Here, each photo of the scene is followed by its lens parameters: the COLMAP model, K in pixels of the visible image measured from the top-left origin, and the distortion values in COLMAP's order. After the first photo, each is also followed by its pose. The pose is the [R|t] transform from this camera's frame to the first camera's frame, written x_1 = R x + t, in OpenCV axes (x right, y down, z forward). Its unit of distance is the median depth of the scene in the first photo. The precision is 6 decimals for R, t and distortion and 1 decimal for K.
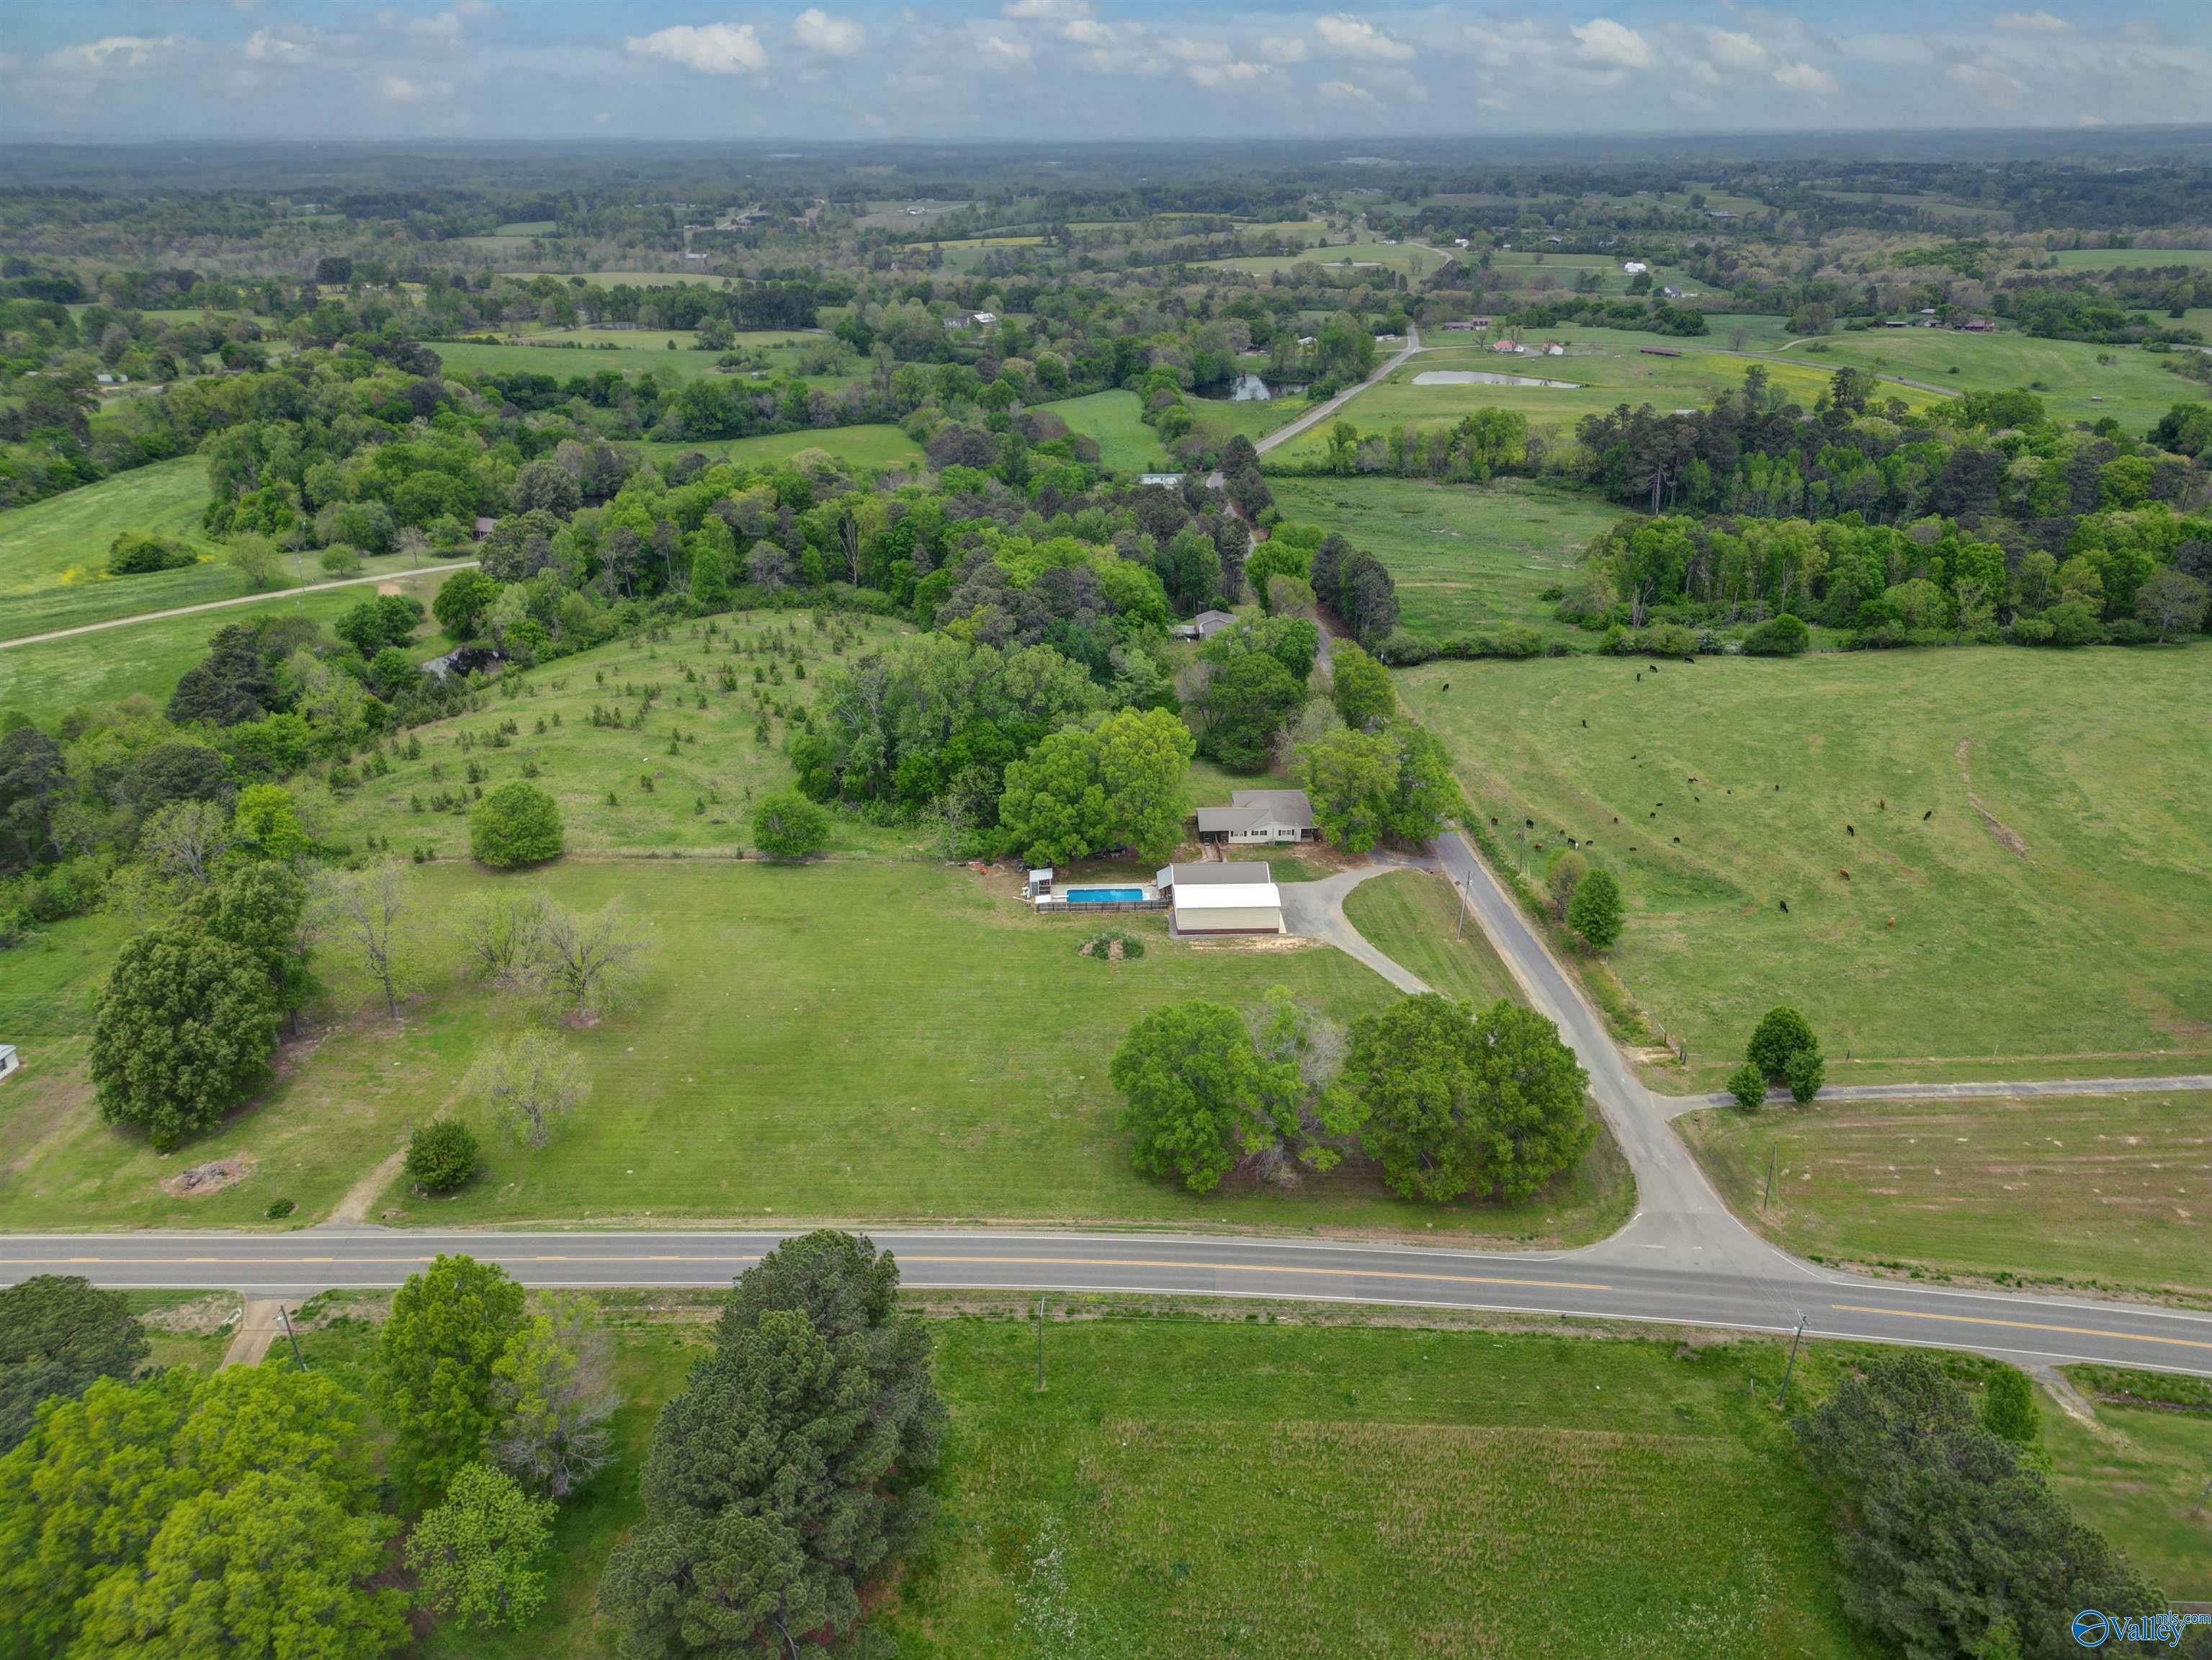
lens RADIAL K [[1541.2, 0, 1106.0], [0, 1541.2, 830.0], [0, 0, 1]] dist [0.039081, -0.007112]
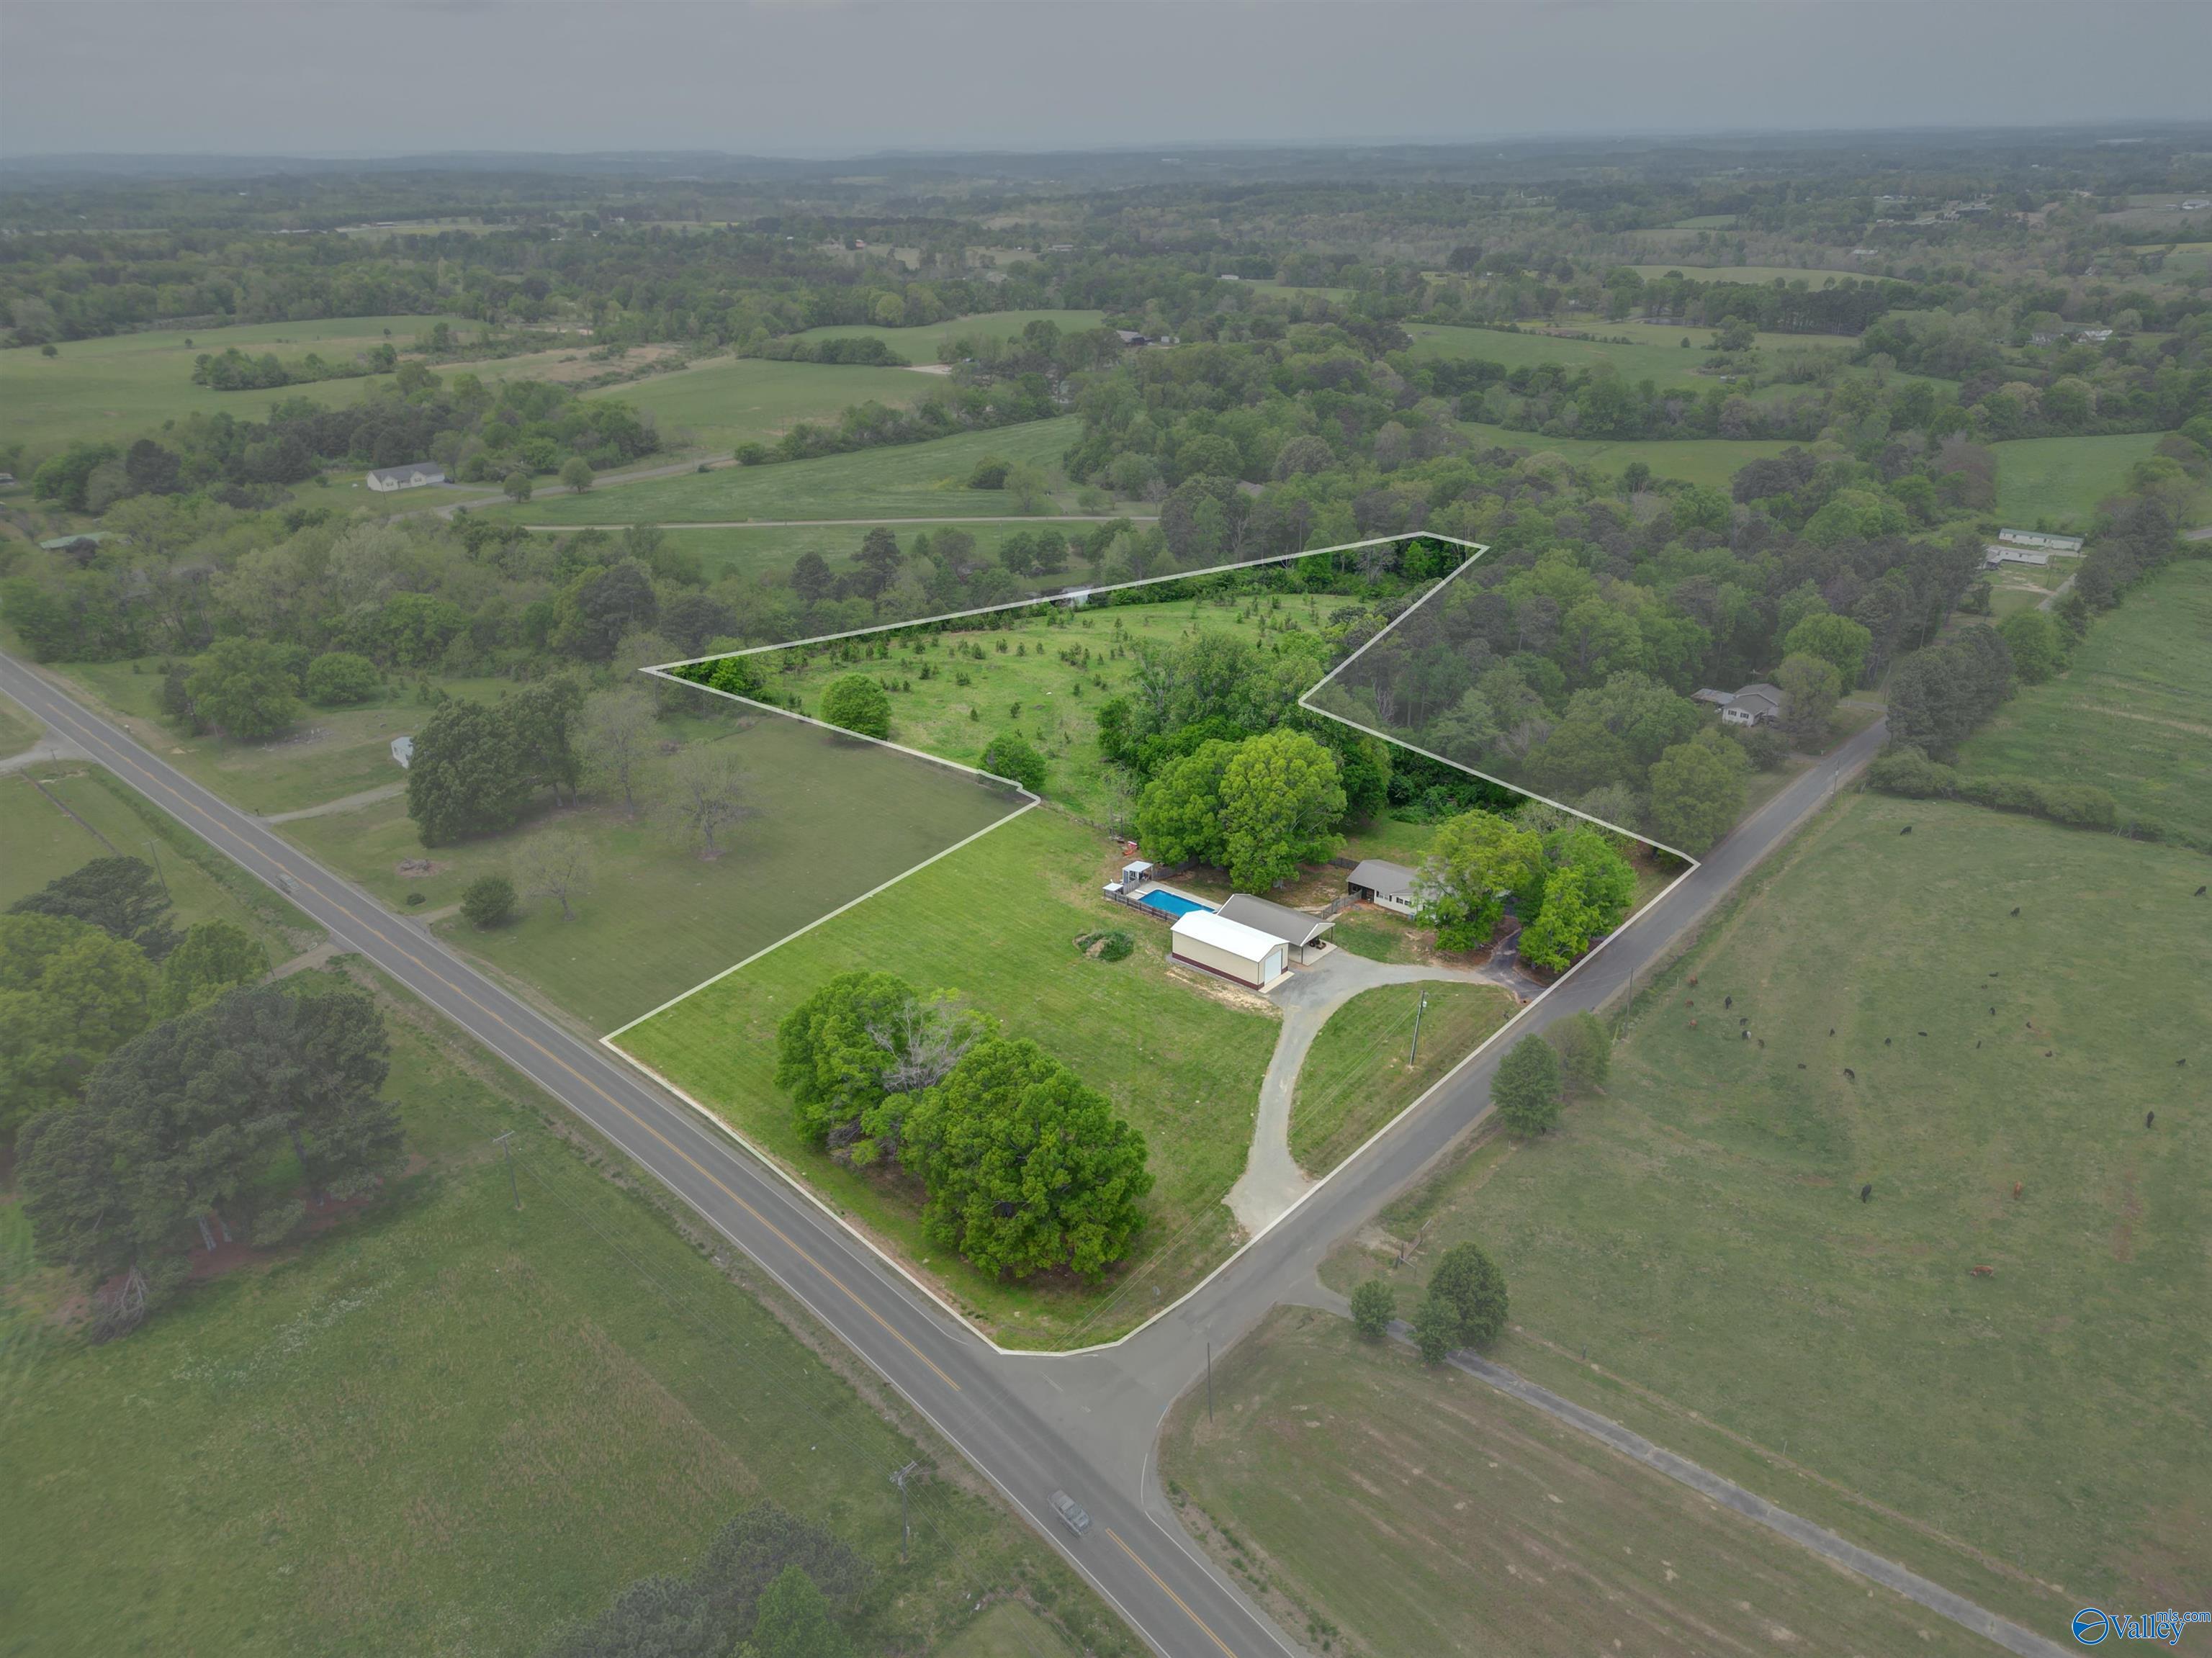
lens RADIAL K [[1540.8, 0, 1106.0], [0, 1540.8, 829.0], [0, 0, 1]] dist [0.039081, -0.007112]
pose [[0.741205, 0.268239, -0.615356, 0.550961], [-0.265768, 0.959049, 0.097937, -0.086841], [0.616427, 0.090950, 0.782142, 0.195023]]
